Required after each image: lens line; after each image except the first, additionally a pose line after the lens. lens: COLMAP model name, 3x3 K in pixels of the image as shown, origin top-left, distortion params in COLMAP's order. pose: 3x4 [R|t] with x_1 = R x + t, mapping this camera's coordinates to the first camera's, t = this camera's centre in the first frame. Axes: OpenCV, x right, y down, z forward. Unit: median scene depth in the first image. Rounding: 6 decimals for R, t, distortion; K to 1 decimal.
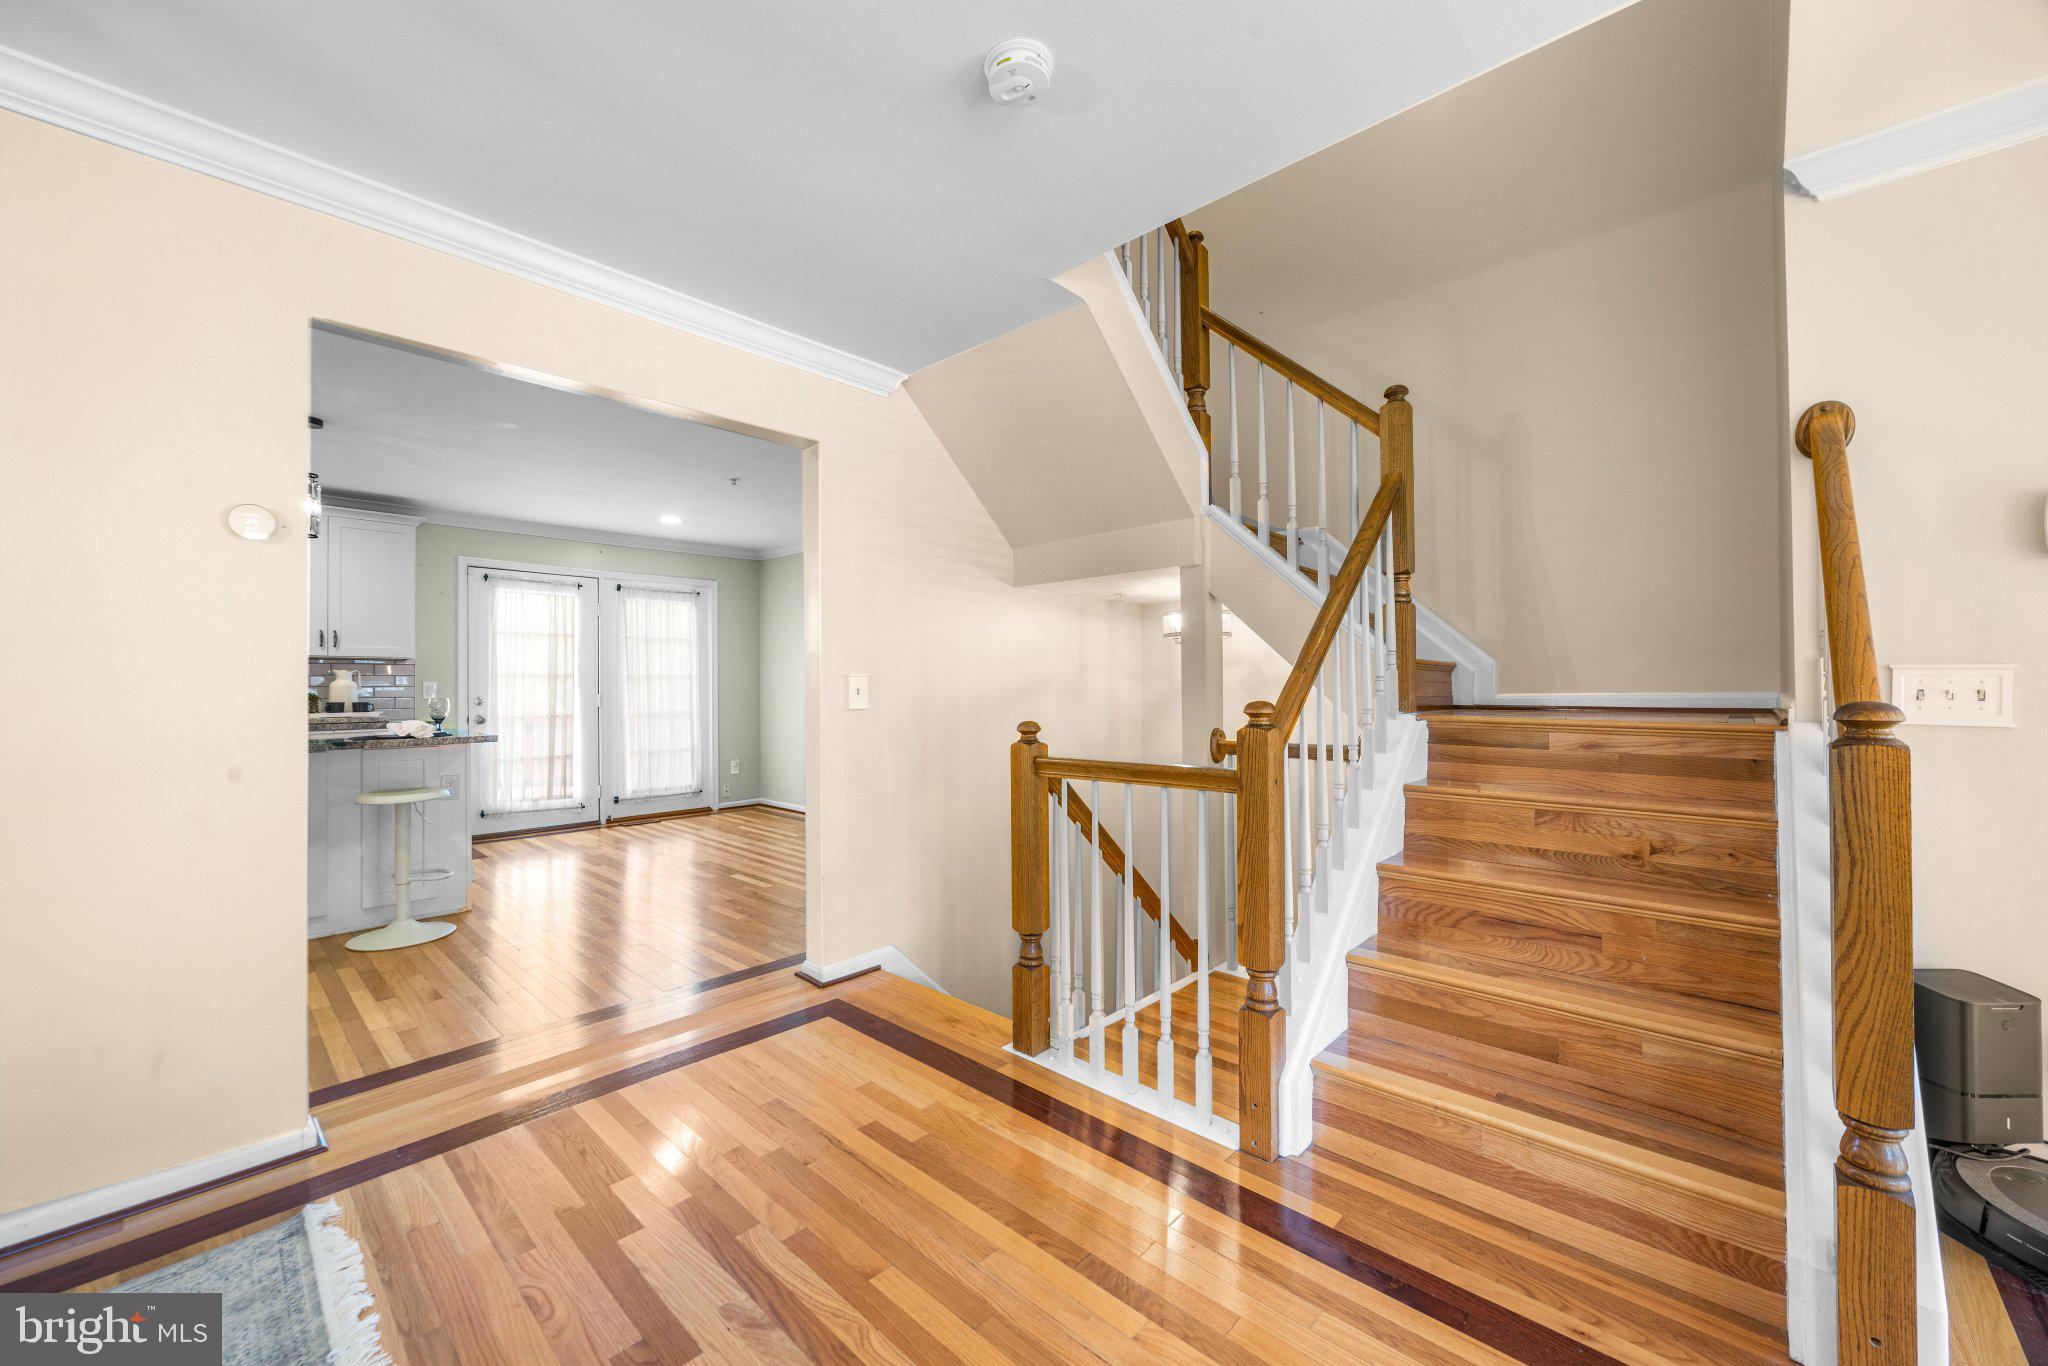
lens RADIAL K [[790.5, 0, 1024.0], [0, 790.5, 683.0], [0, 0, 1]] dist [-0.000656, -0.000068]
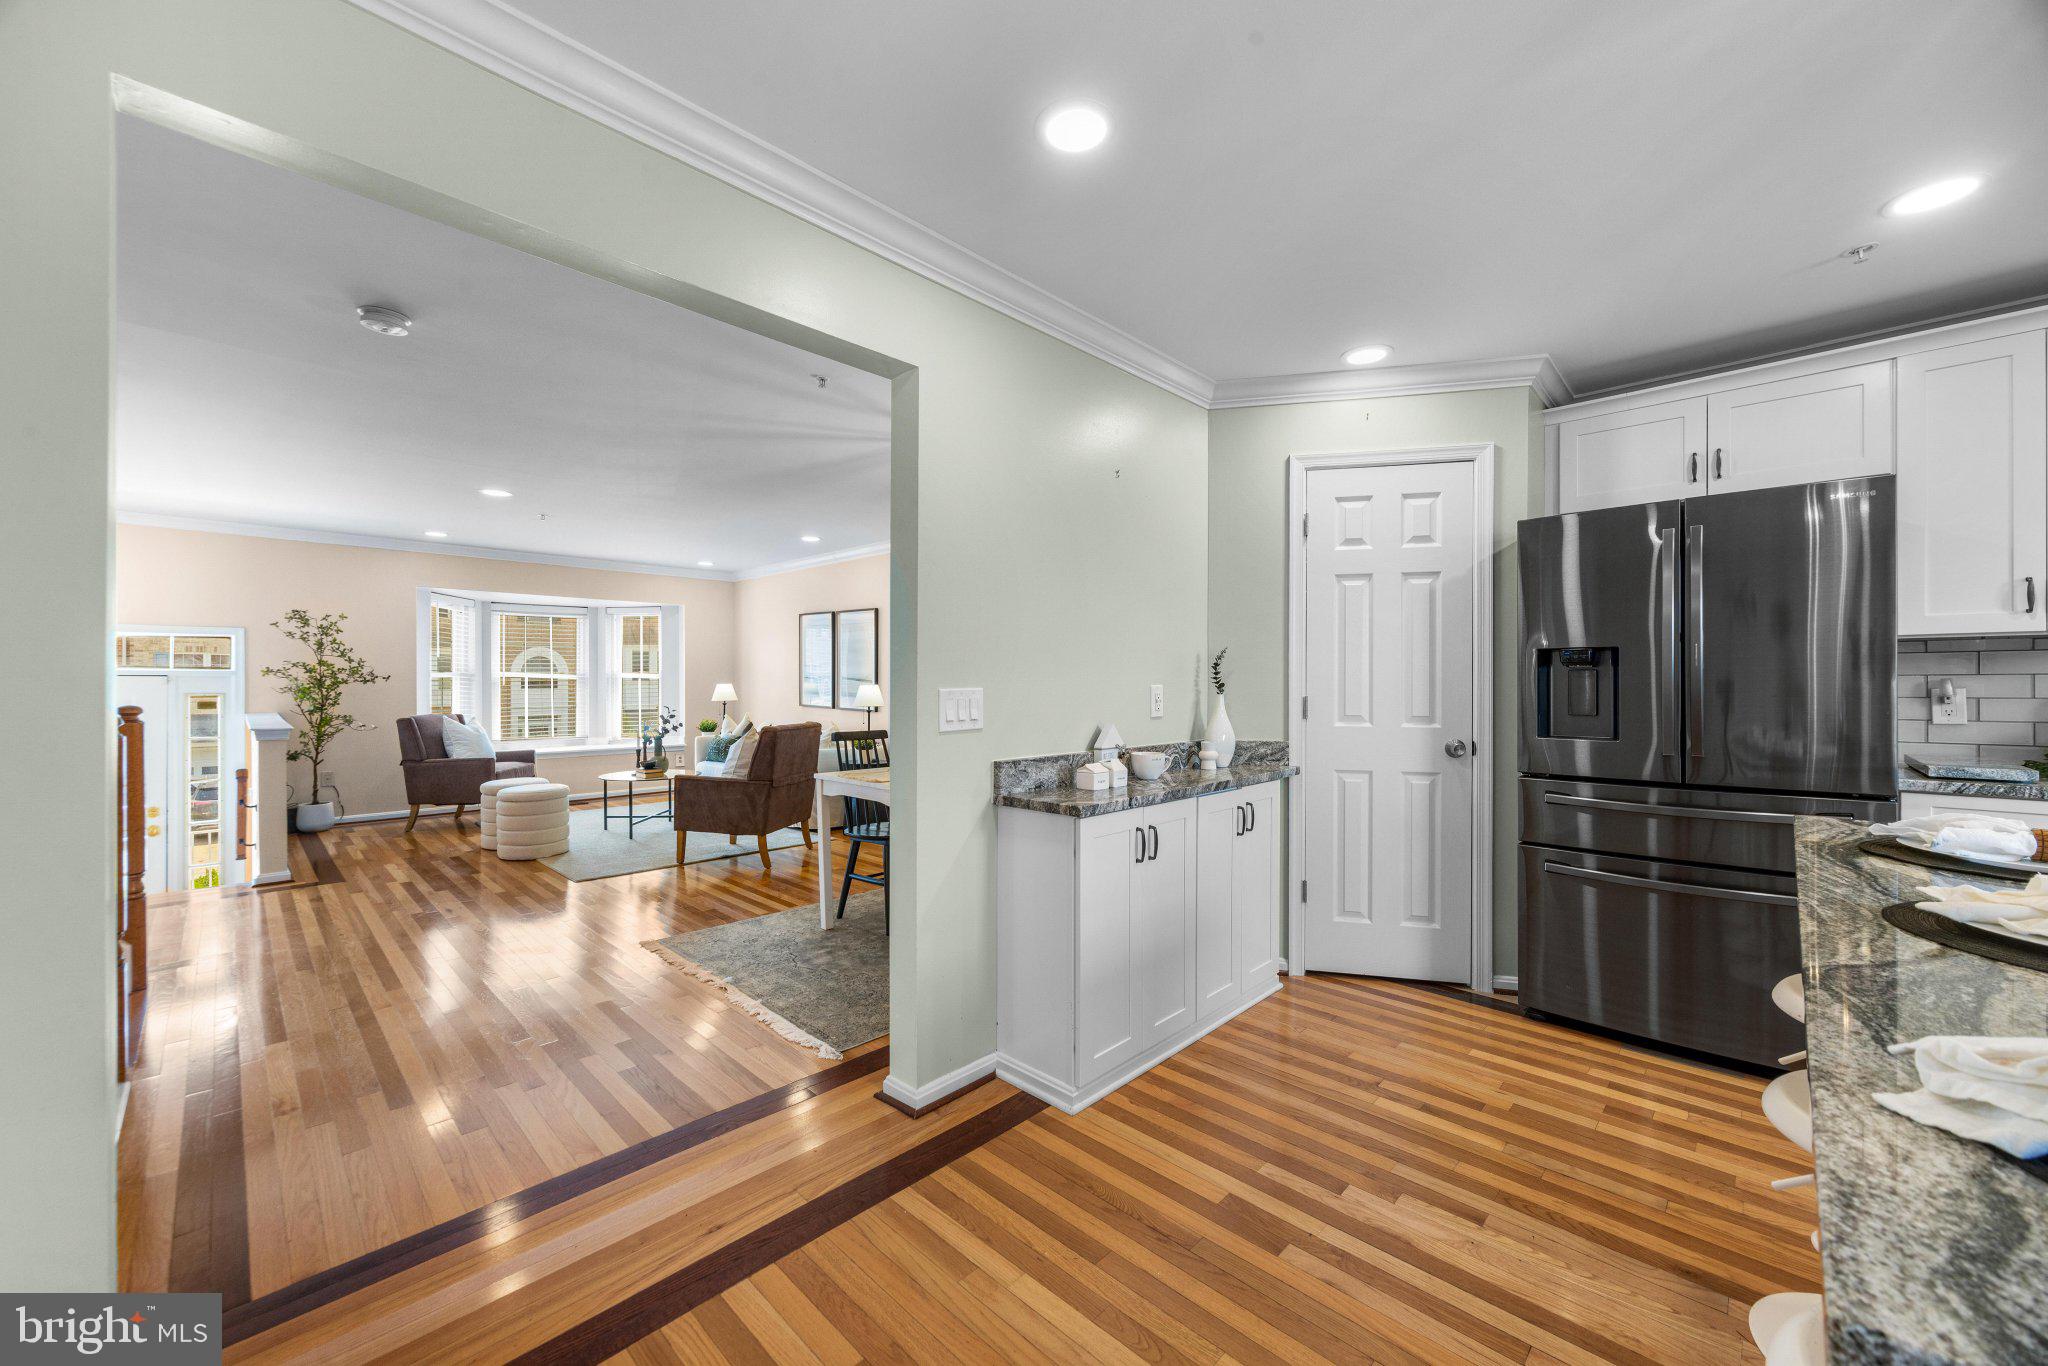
lens RADIAL K [[790.5, 0, 1024.0], [0, 790.5, 683.0], [0, 0, 1]] dist [-0.000656, -0.000068]
pose [[-0.999658, 0.004741, 0.025714, -0.697225], [0.004584, 0.999970, -0.006166, -0.007774], [-0.025742, -0.006046, -0.999650, 1.329849]]
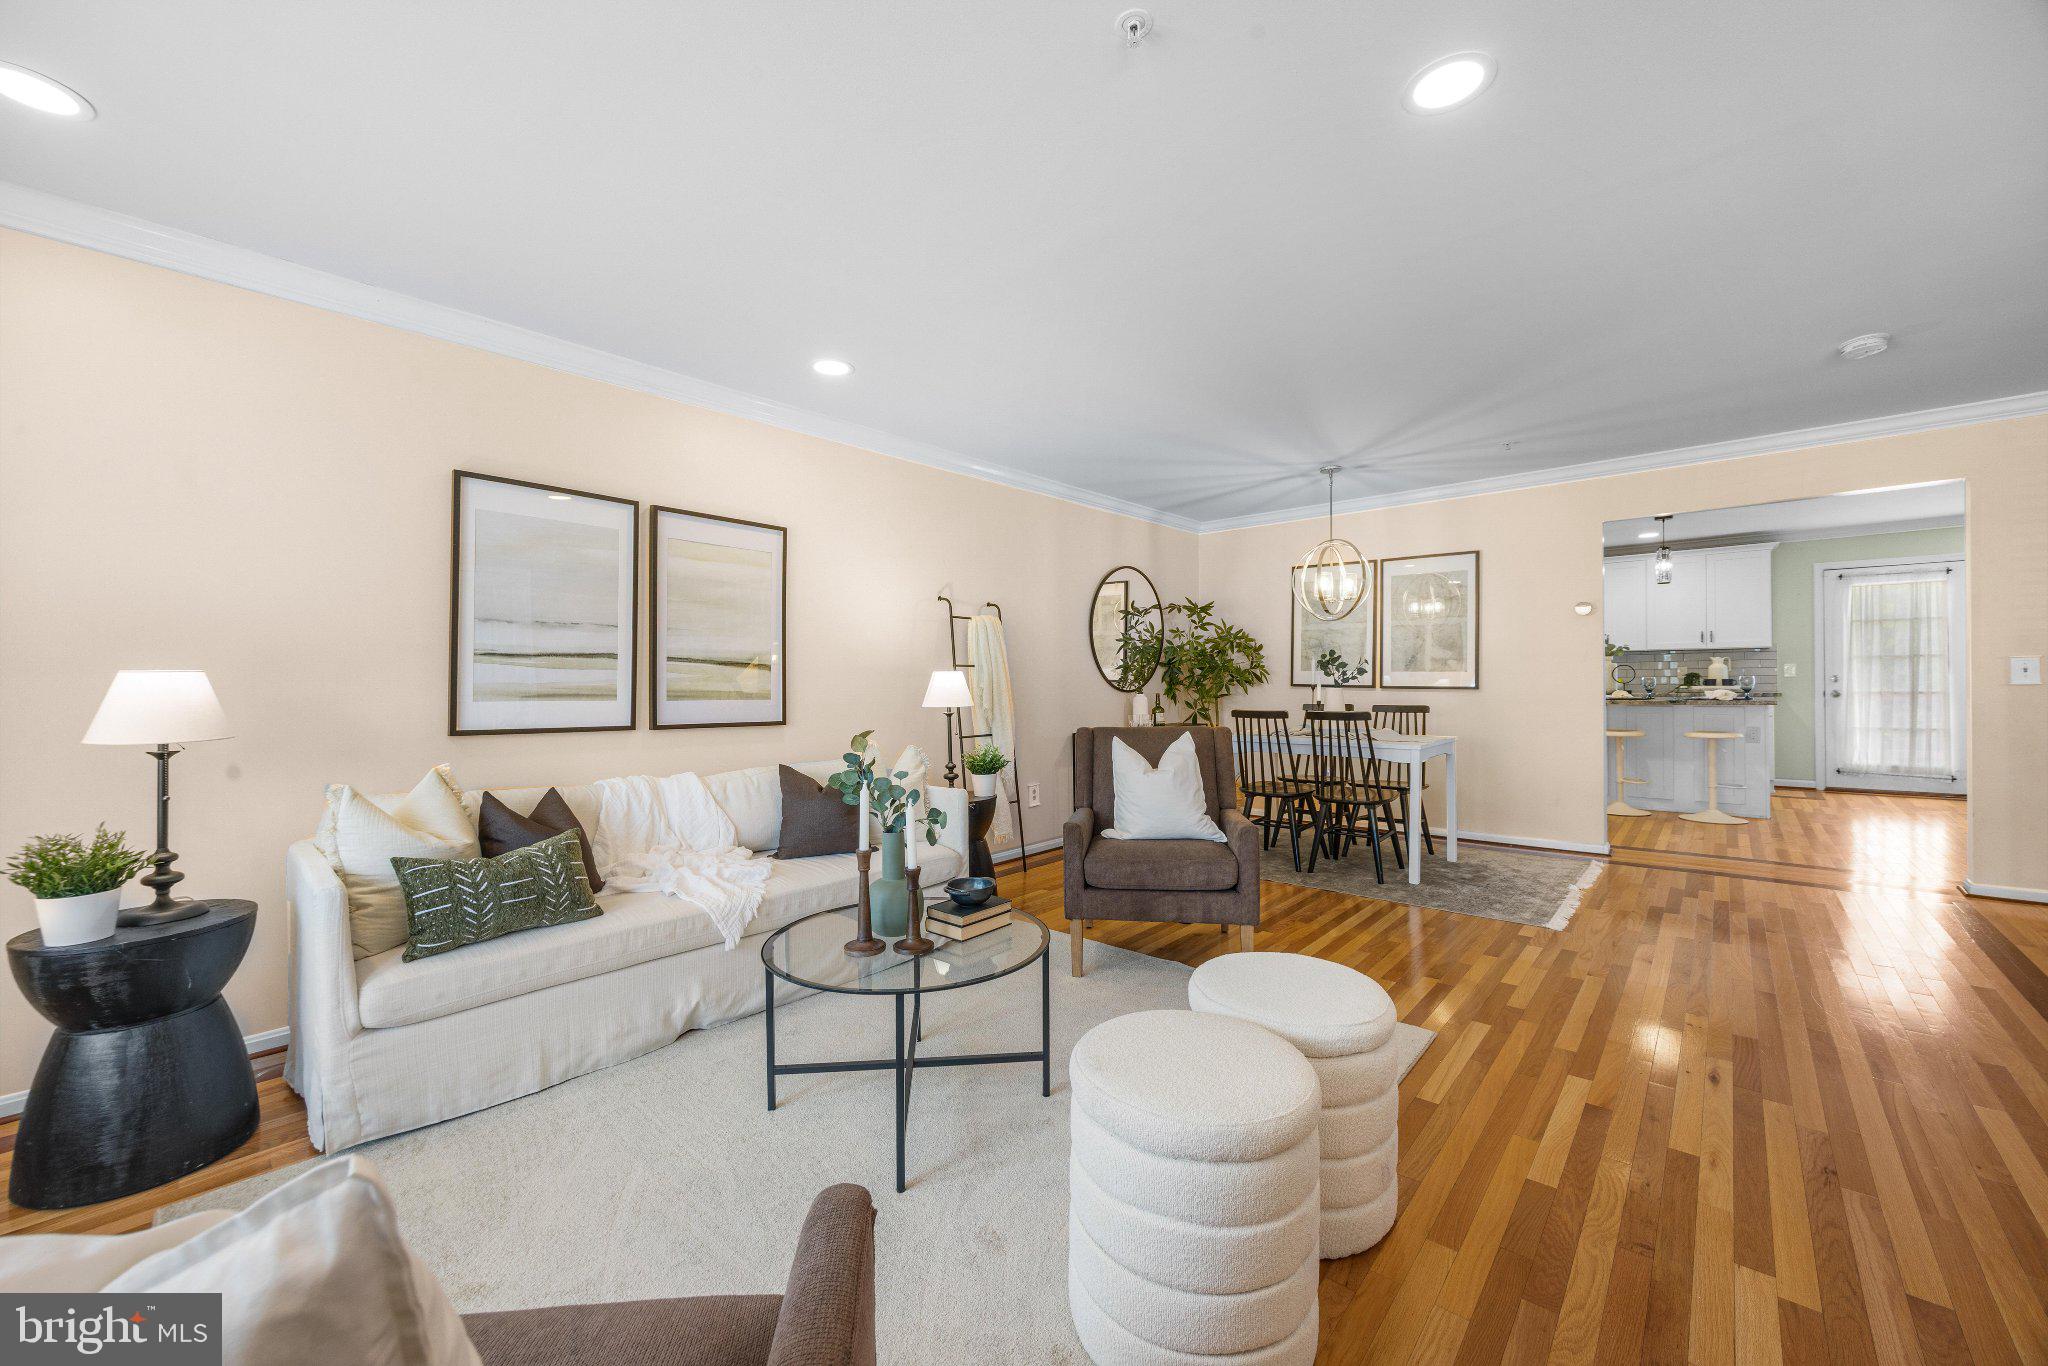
lens RADIAL K [[790.5, 0, 1024.0], [0, 790.5, 683.0], [0, 0, 1]] dist [-0.000656, -0.000068]
pose [[0.026134, 0.008517, -0.999622, 0.945961], [0.018280, 0.999792, 0.008996, -0.007840], [0.999491, -0.018508, 0.025972, -0.550415]]
